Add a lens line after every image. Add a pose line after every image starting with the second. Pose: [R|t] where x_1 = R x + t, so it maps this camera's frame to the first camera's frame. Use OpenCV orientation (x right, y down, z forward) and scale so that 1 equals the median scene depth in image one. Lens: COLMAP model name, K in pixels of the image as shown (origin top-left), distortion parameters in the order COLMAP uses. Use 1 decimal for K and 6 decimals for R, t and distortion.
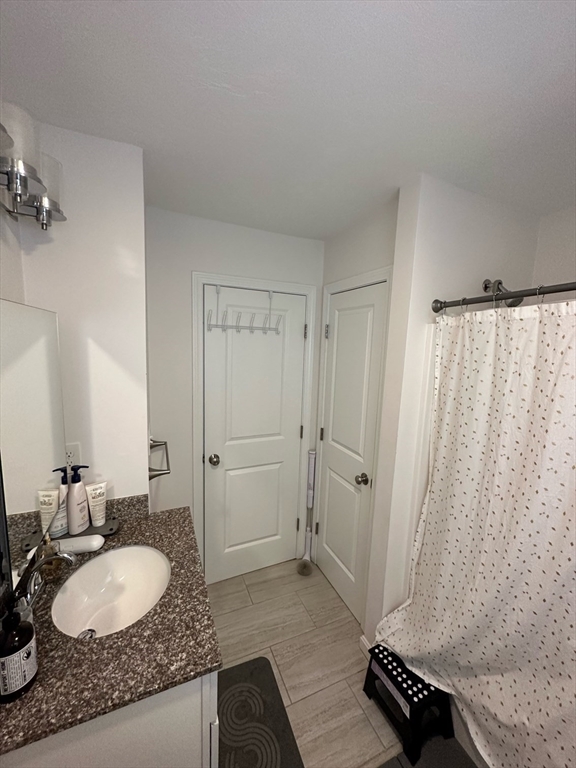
lens RADIAL K [[307.5, 0, 288.0], [0, 307.5, 384.0], [0, 0, 1]] dist [-0.000184, -0.000026]
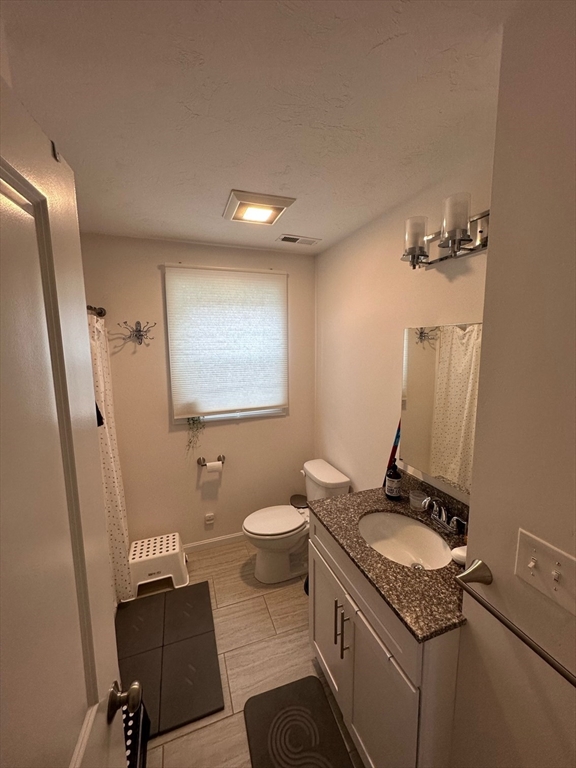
lens RADIAL K [[307.5, 0, 288.0], [0, 307.5, 384.0], [0, 0, 1]] dist [-0.000184, -0.000026]
pose [[-0.997084, -0.038717, 0.065761, -0.117328], [-0.018698, 0.959419, 0.281364, -0.255433], [-0.073986, 0.279314, -0.957345, 1.662227]]
